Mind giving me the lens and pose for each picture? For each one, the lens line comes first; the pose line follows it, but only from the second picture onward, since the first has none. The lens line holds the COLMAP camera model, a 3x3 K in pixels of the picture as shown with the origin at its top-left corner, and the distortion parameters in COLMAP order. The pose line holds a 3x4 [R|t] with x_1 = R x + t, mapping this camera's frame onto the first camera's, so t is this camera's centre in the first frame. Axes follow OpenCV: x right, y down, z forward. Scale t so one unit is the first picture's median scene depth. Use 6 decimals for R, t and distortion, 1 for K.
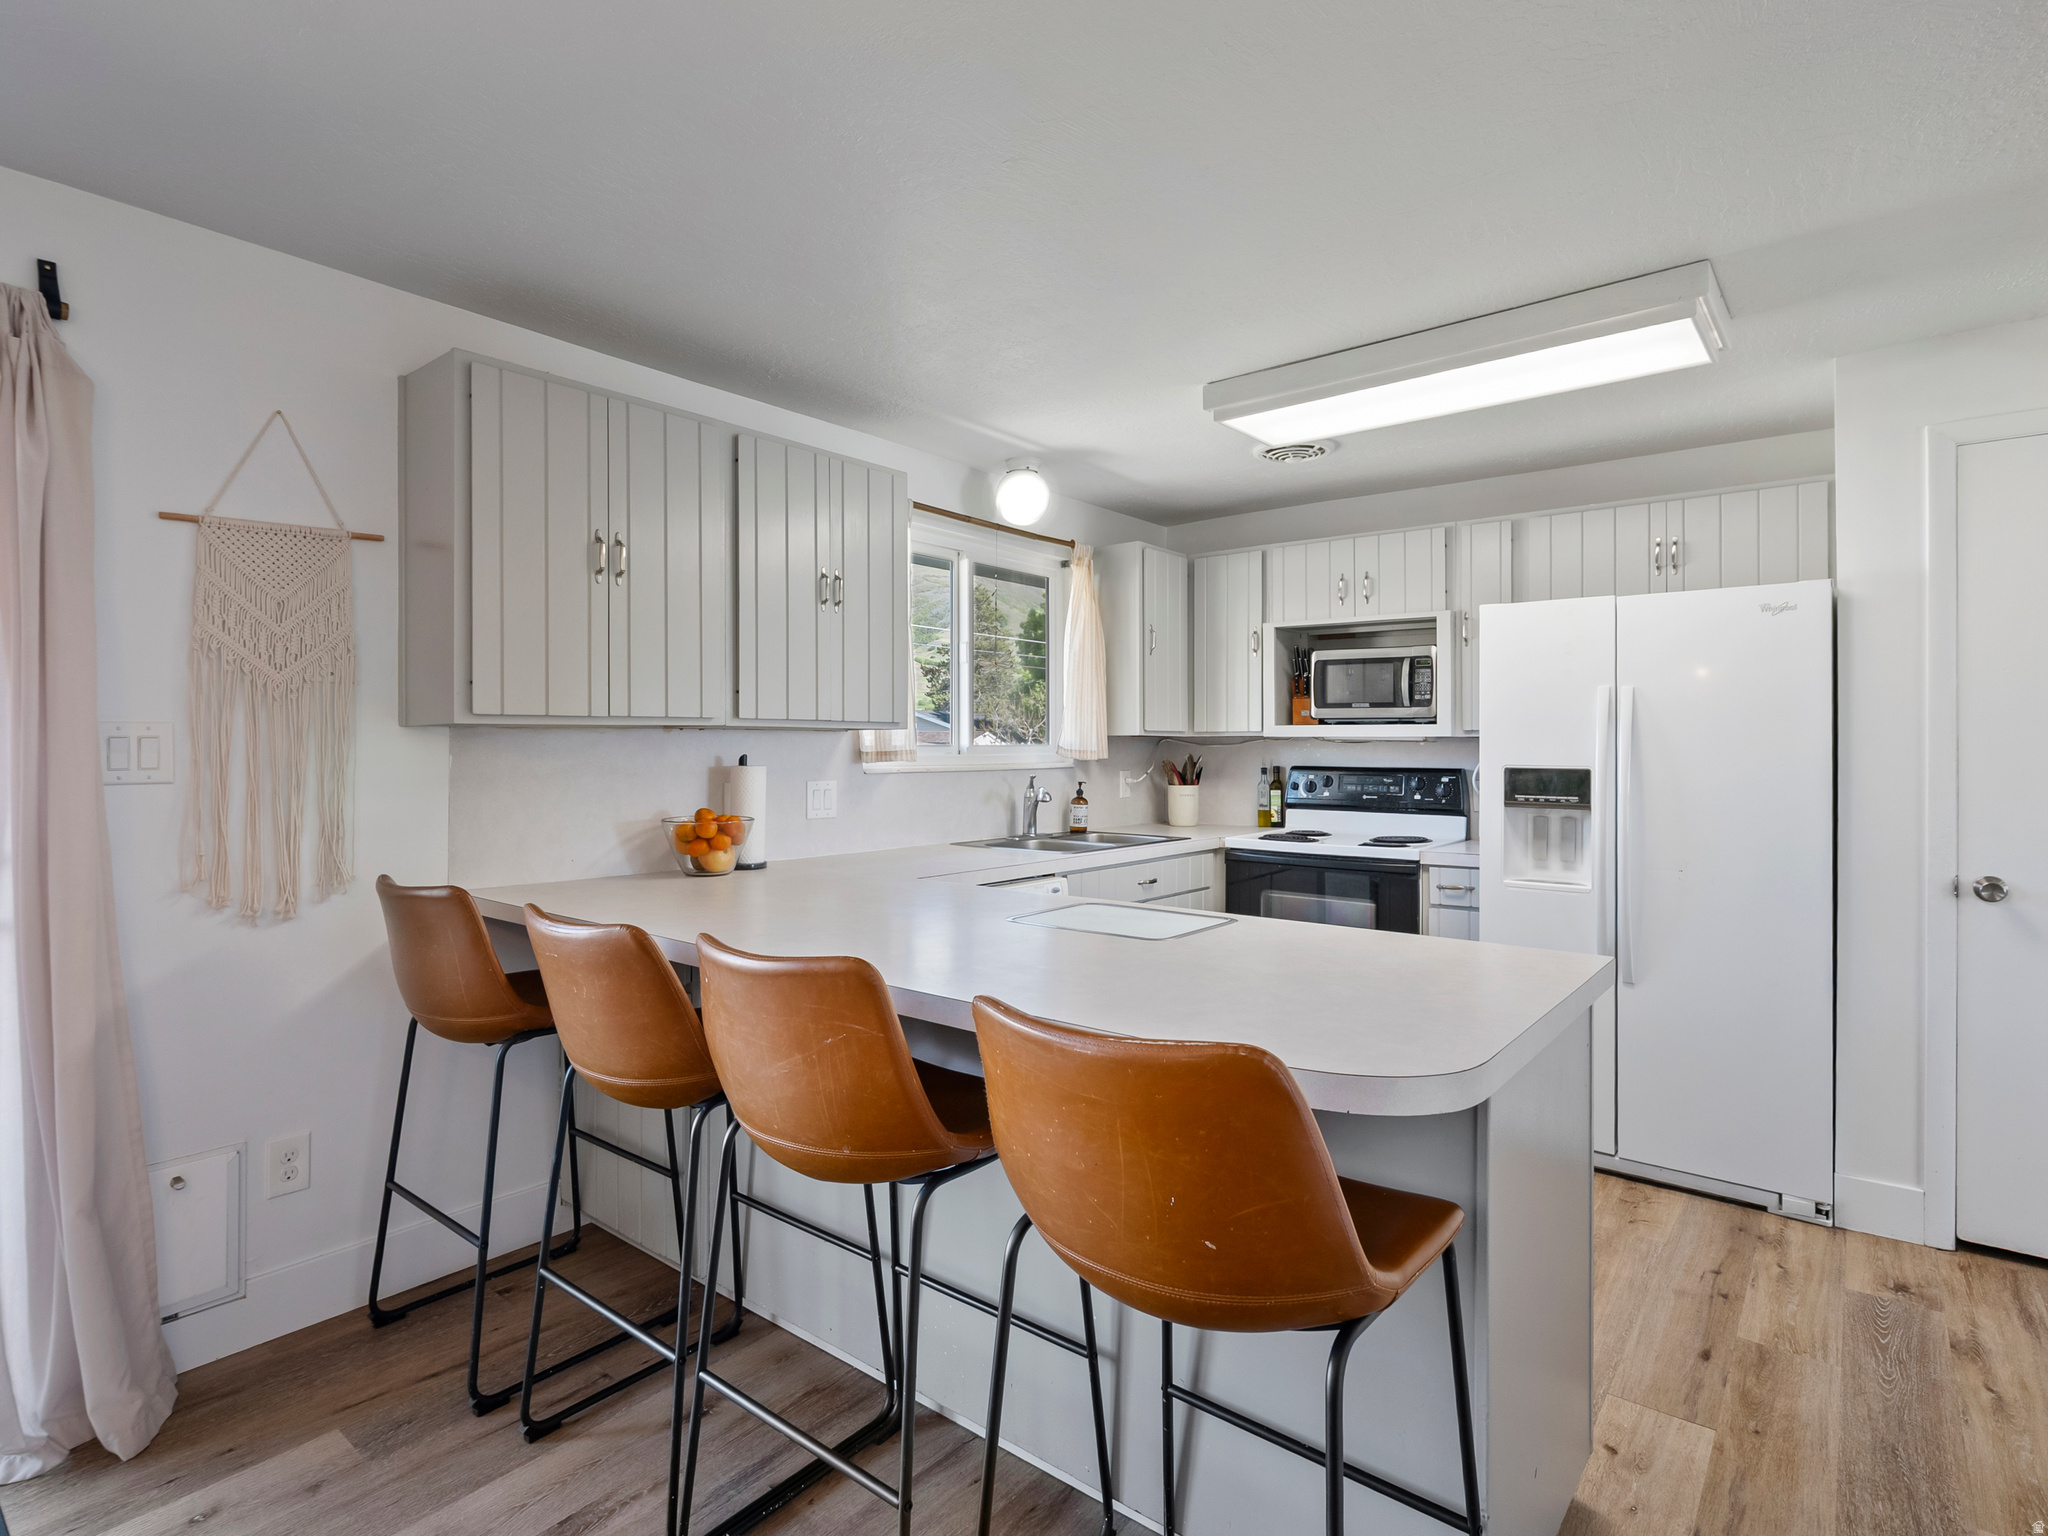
lens RADIAL K [[1036.1, 0, 1026.3], [0, 1036.1, 745.4], [0, 0, 1]] dist [-0.000510, 0.000711]
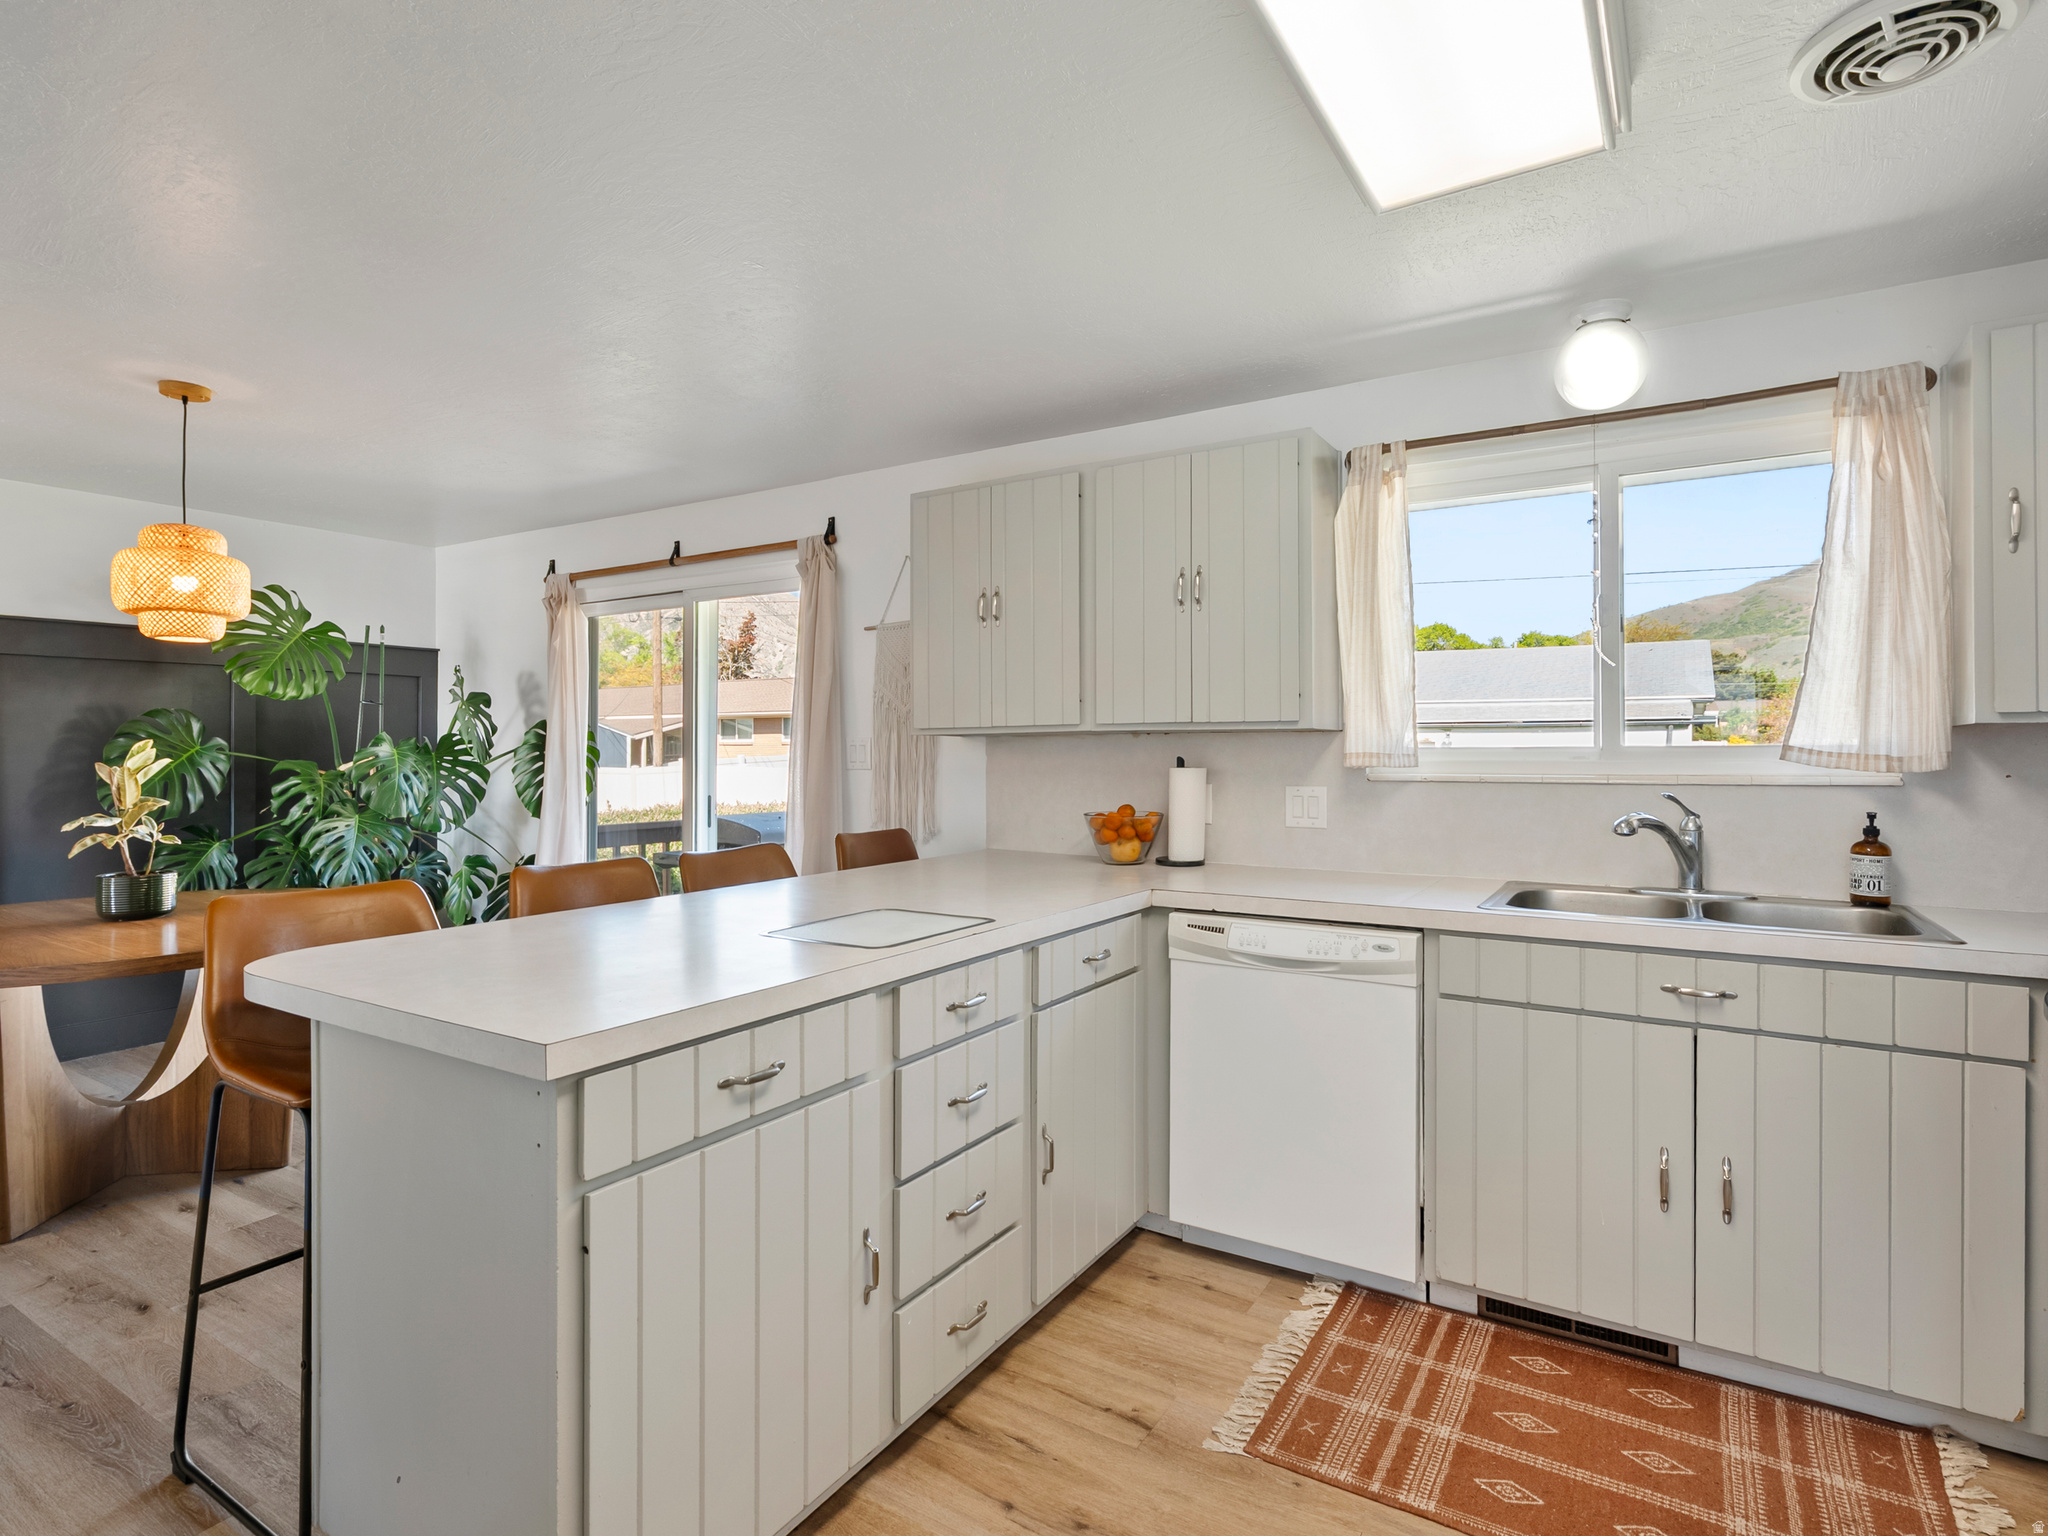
lens RADIAL K [[1050.8, 0, 1029.6], [0, 1050.8, 757.8], [0, 0, 1]] dist [-0.004431, 0.002590]
pose [[0.124768, 0.003116, -0.992181, 0.583349], [0.003114, 0.999989, 0.003532, 0.004346], [0.992181, -0.003530, 0.124757, 0.551241]]
